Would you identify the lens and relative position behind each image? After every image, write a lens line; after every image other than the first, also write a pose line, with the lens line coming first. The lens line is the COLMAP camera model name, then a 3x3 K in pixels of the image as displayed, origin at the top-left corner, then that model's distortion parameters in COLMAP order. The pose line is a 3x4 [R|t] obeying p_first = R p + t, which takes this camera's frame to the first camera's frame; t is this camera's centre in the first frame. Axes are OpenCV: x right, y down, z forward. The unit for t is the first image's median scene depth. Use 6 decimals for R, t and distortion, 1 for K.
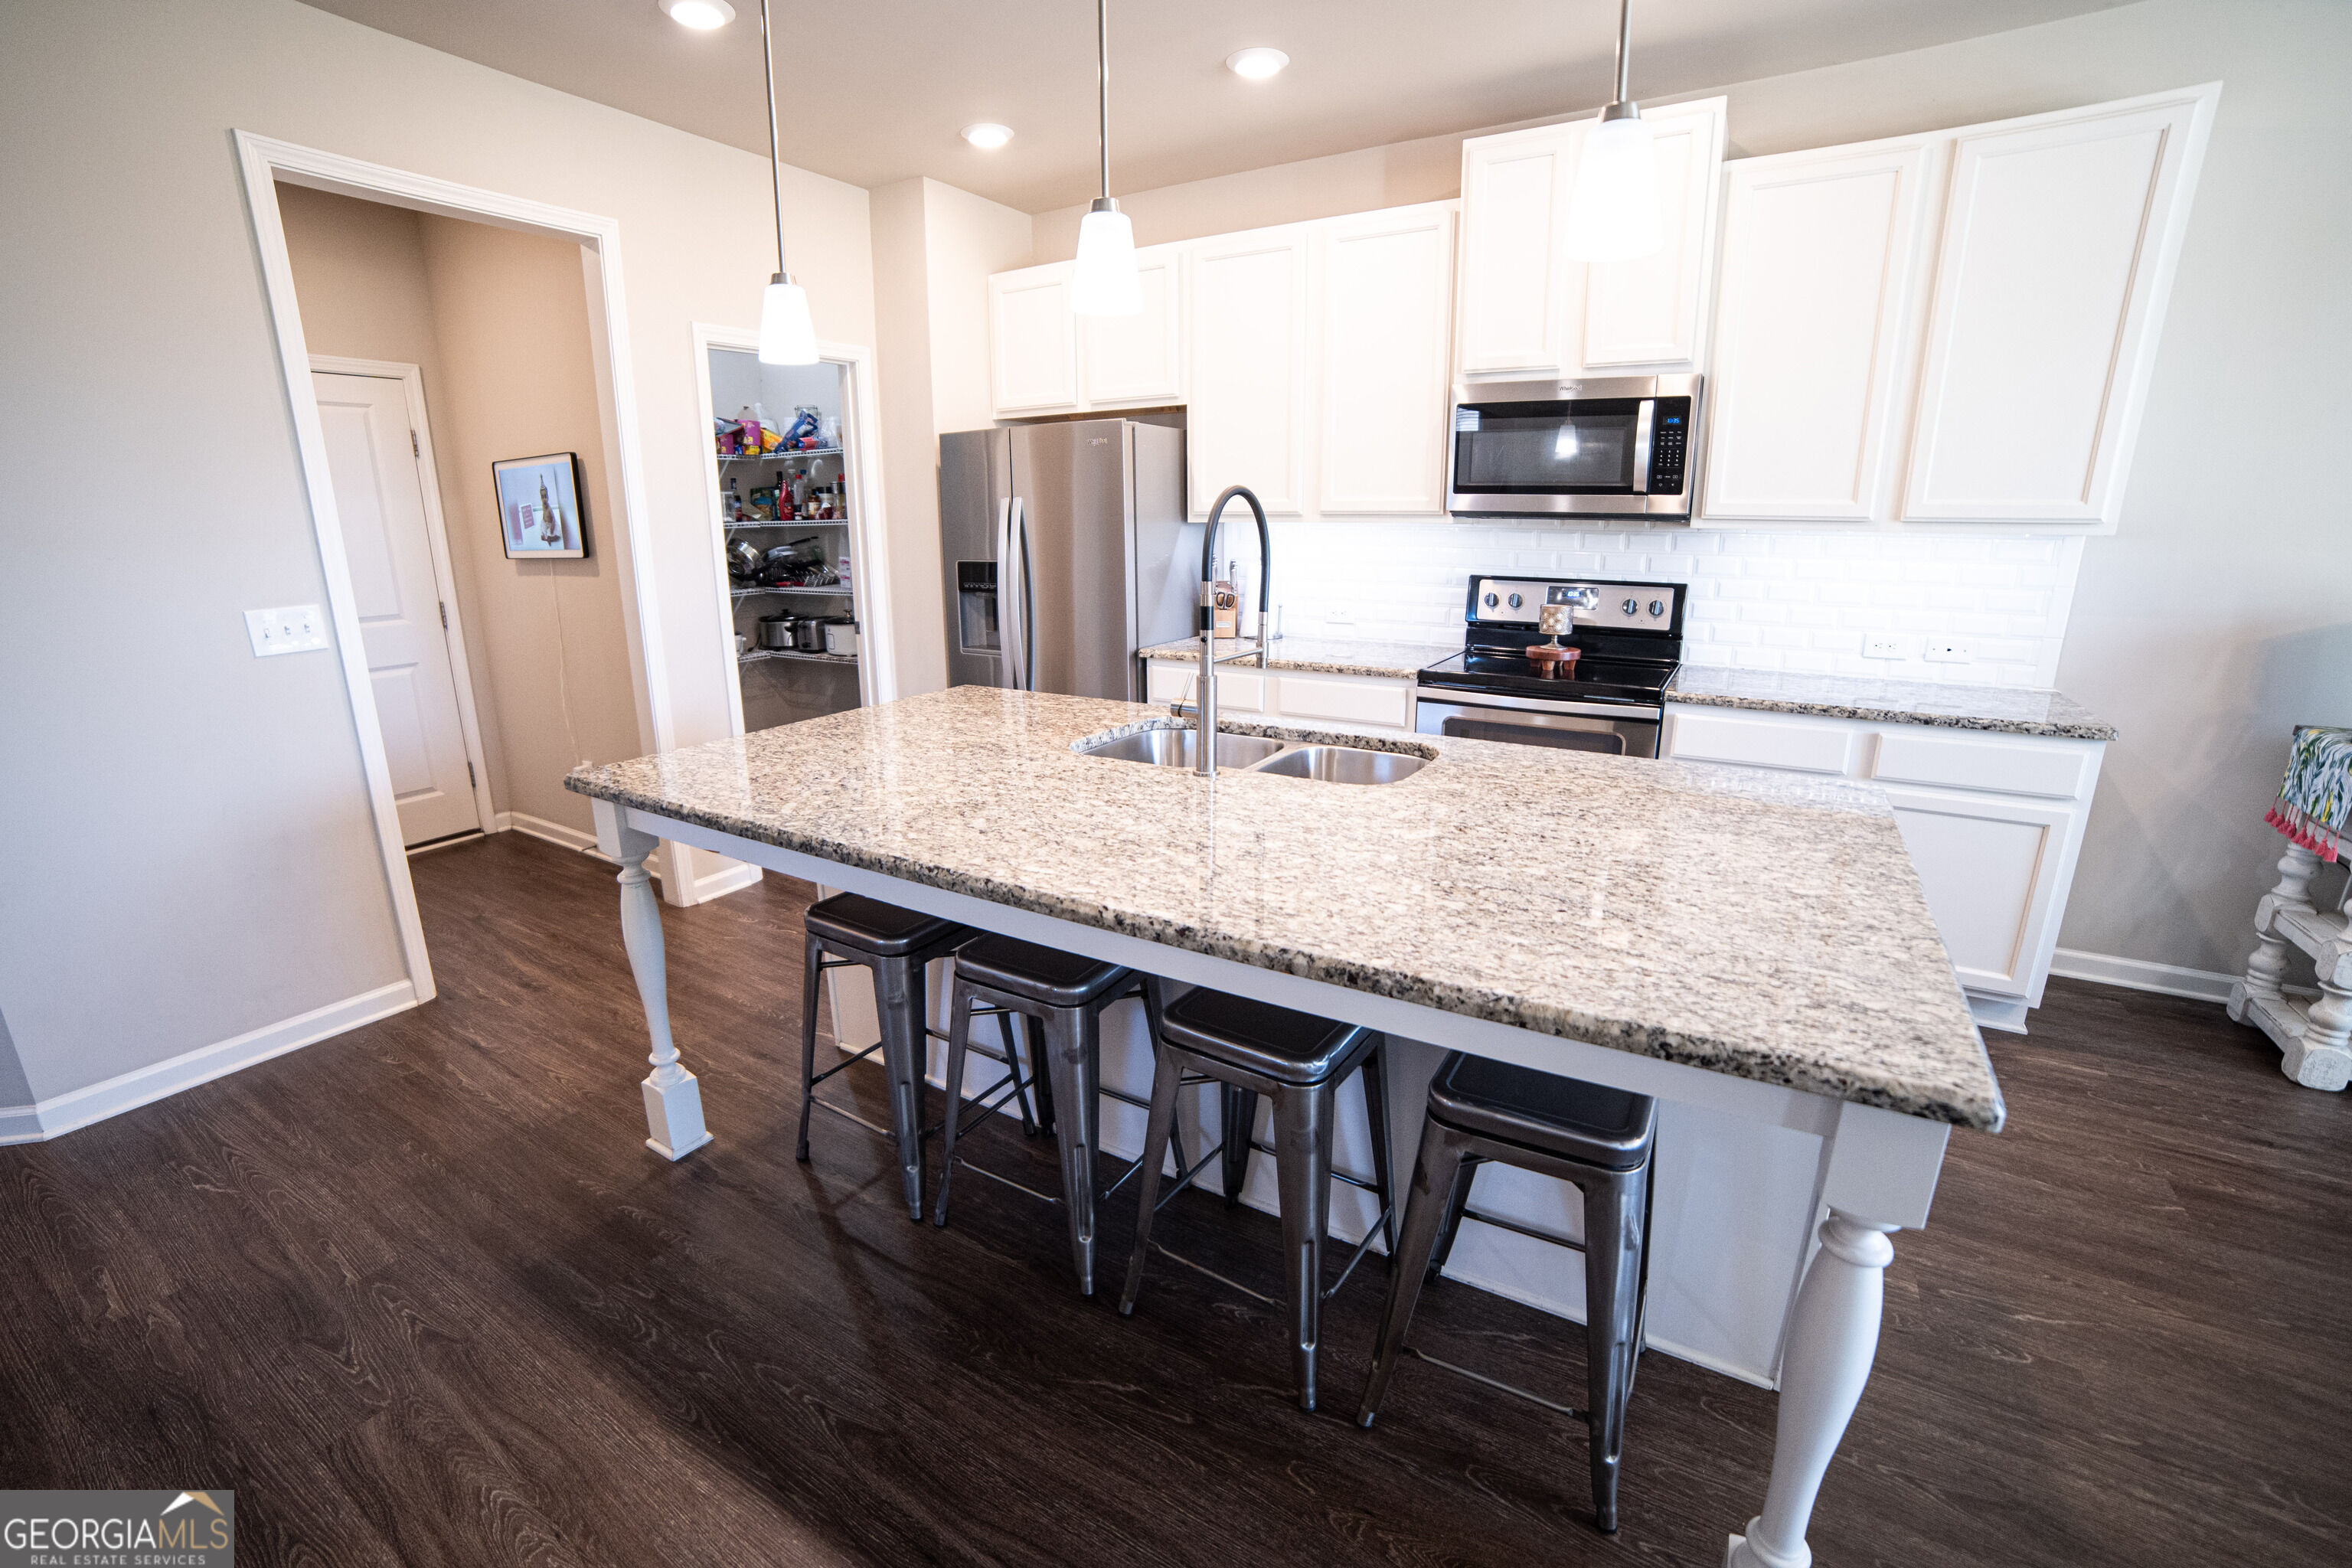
lens RADIAL K [[1042.7, 0, 1176.0], [0, 1042.7, 784.0], [0, 0, 1]] dist [-0.105743, 0.047256]
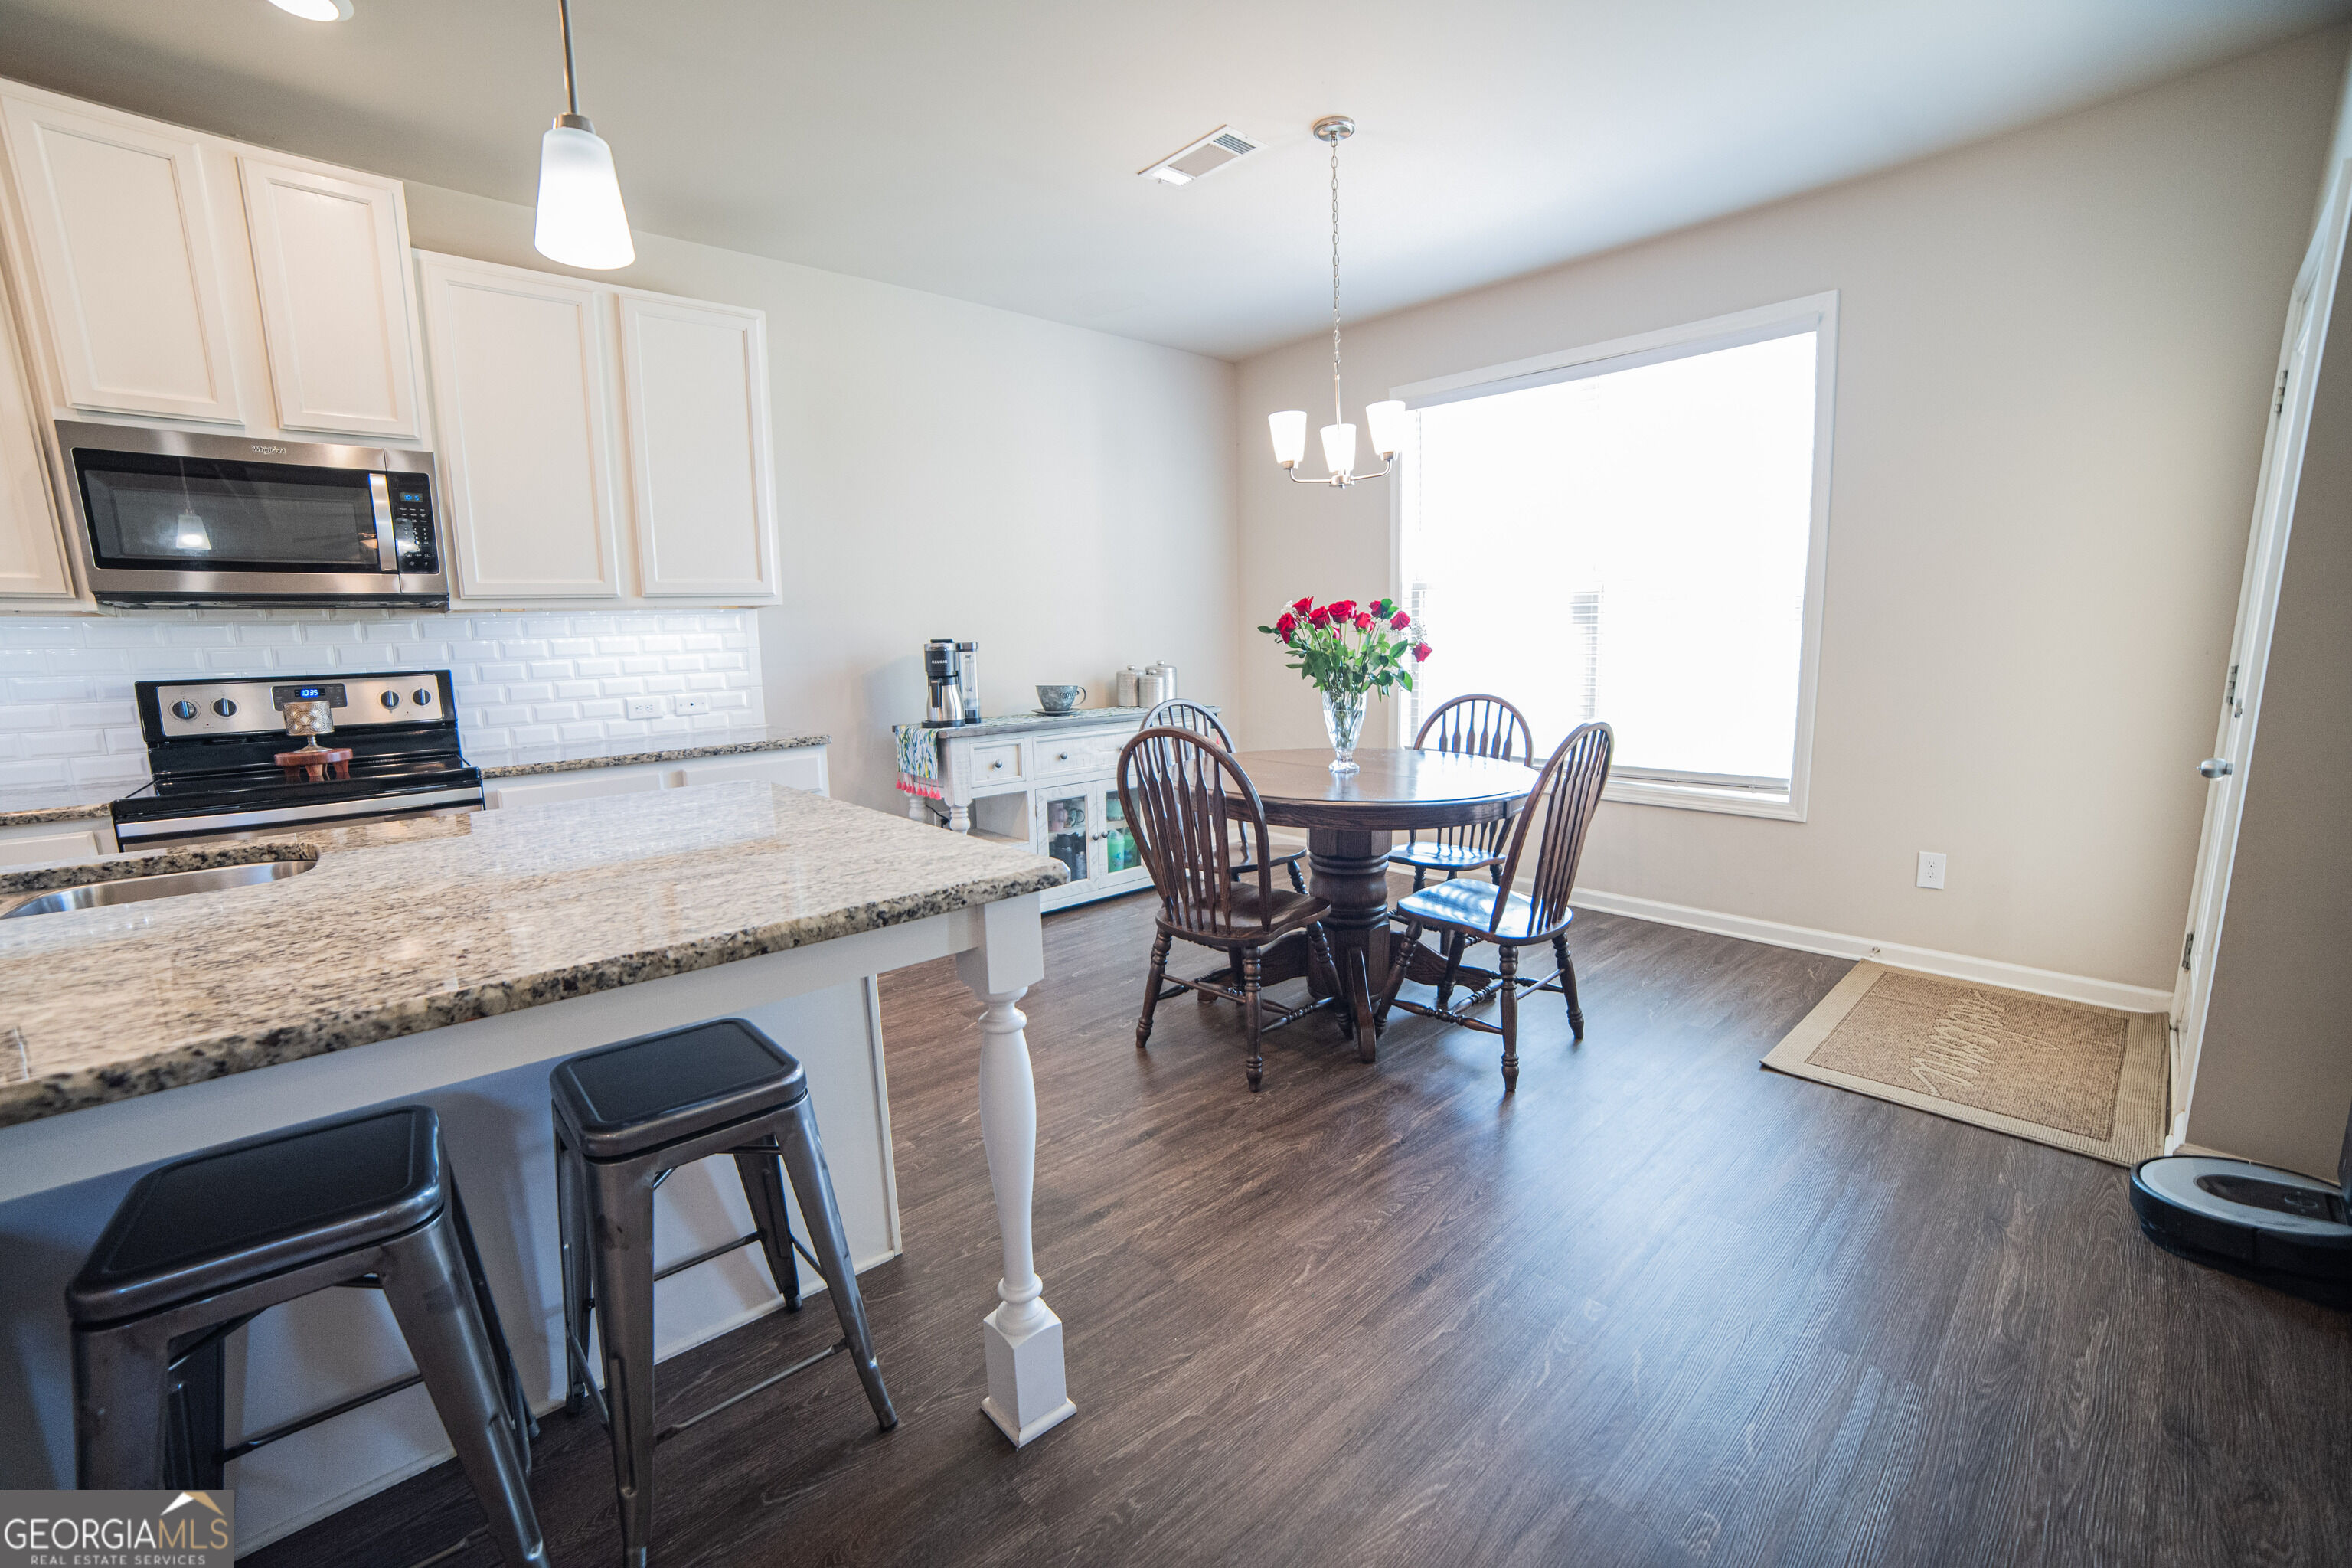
lens RADIAL K [[977.6, 0, 1176.0], [0, 977.6, 784.0], [0, 0, 1]] dist [-0.092388, 0.036323]
pose [[0.297697, -0.150343, 0.942748, -0.194016], [0.279996, 0.957843, 0.064335, 0.058306], [-0.912677, 0.244813, 0.327242, 0.119658]]
